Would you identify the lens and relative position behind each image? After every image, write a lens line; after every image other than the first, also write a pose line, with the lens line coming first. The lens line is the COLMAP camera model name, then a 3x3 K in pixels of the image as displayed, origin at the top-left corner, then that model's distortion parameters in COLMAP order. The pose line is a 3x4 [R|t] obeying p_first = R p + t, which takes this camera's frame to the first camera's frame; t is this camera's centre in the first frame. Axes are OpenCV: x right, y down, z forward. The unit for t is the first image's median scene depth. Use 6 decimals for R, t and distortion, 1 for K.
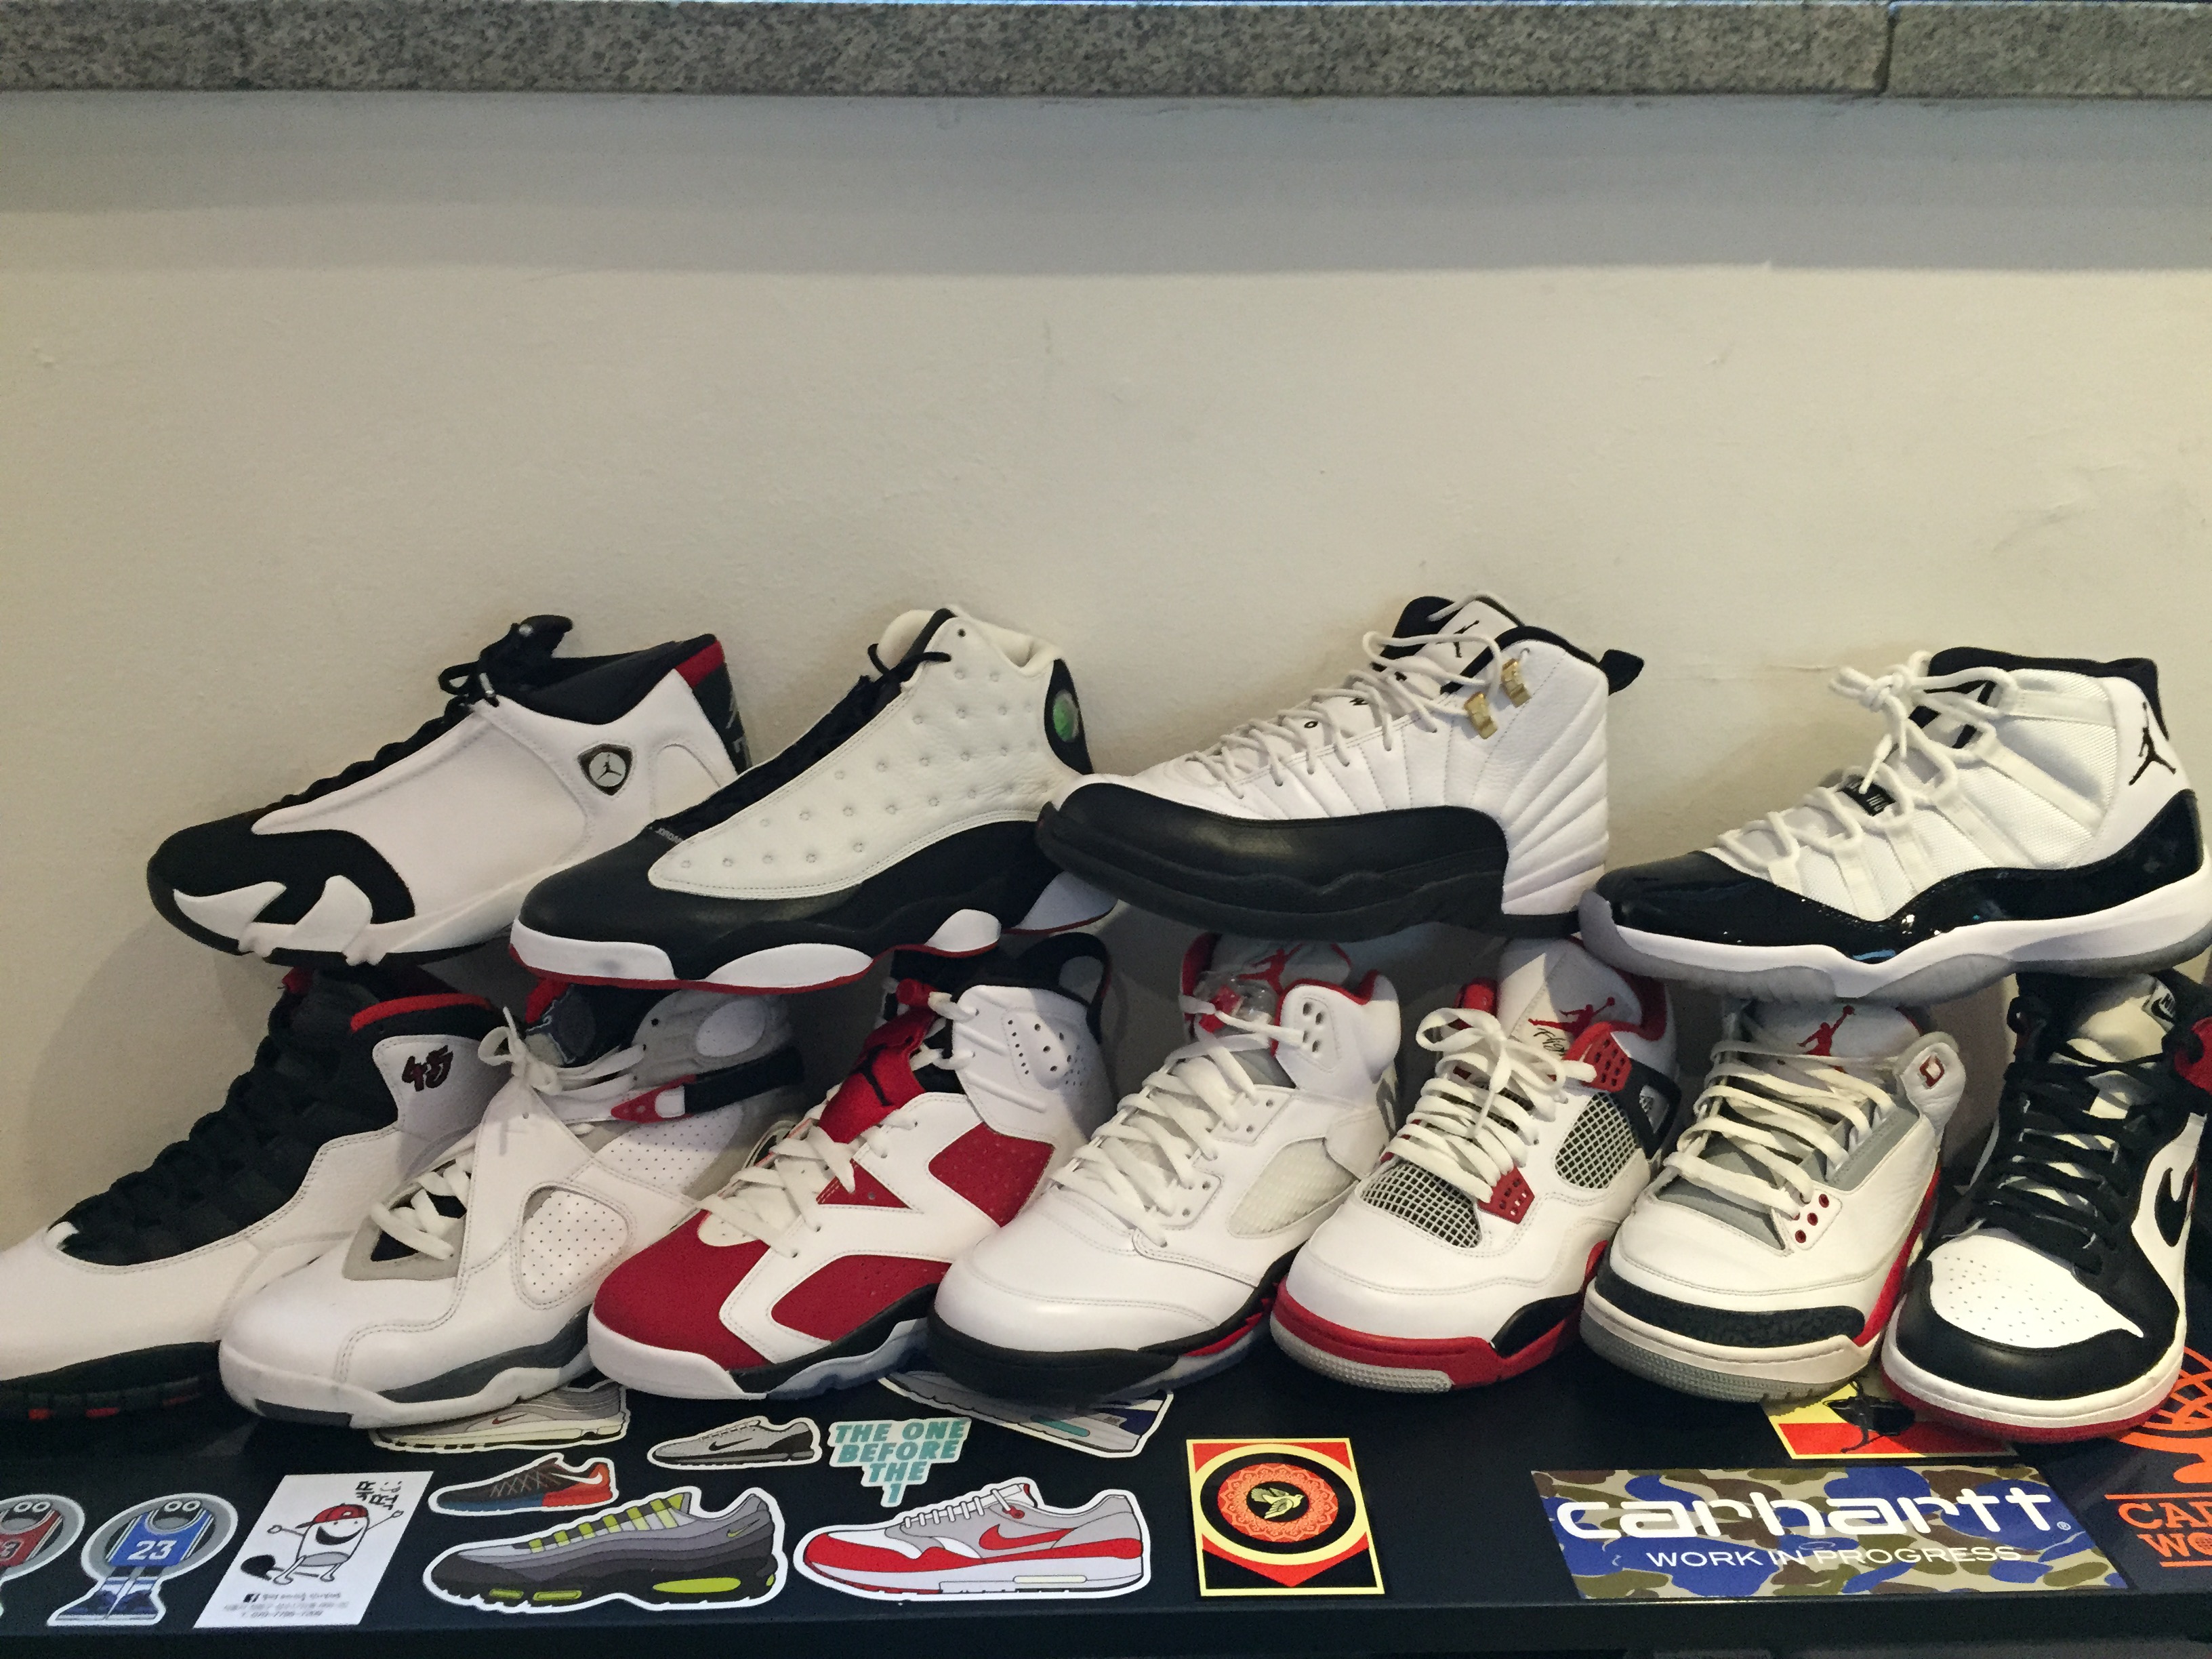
lens RADIAL K [[1916.0, 0, 1100.3], [0, 1916.0, 820.3], [0, 0, 1]] dist [0.071772, -0.080490]
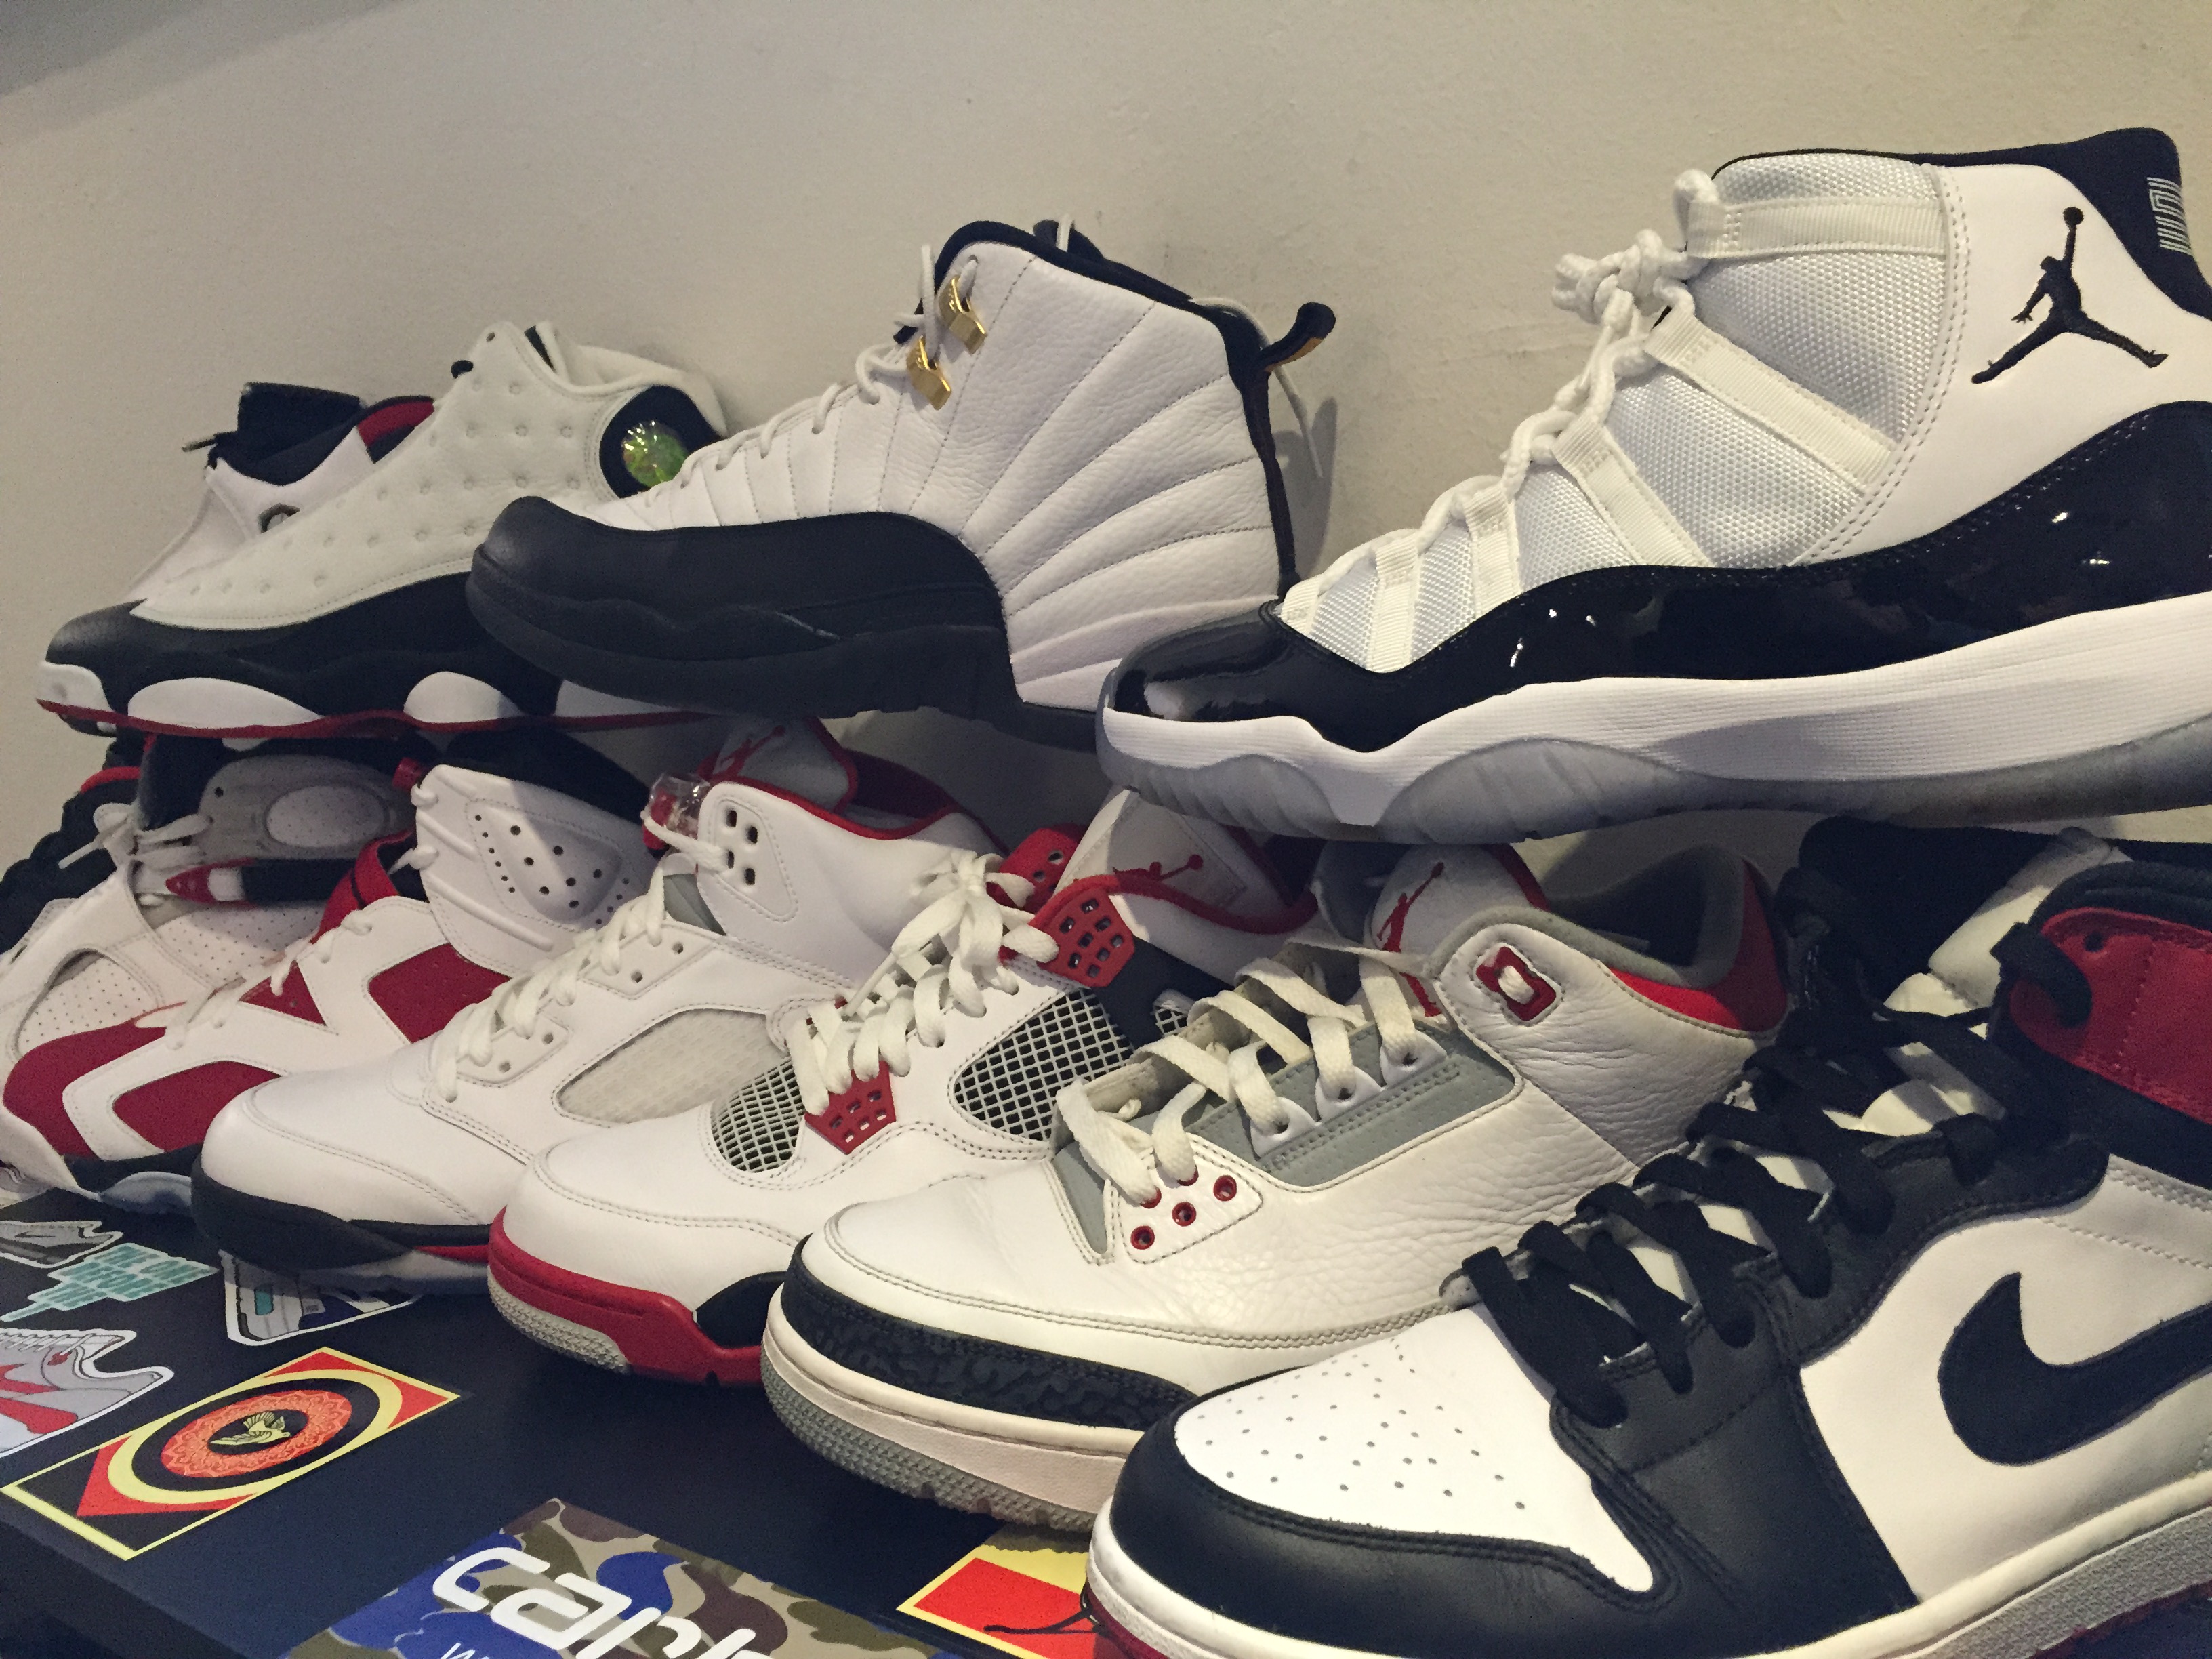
lens RADIAL K [[1916.0, 0, 1114.3], [0, 1916.0, 826.5], [0, 0, 1]] dist [0.071772, -0.080490]
pose [[0.783224, 0.046750, -0.619979, 0.658722], [-0.110946, 0.991674, -0.065380, 0.133655], [0.611761, 0.119991, 0.781890, 0.548922]]
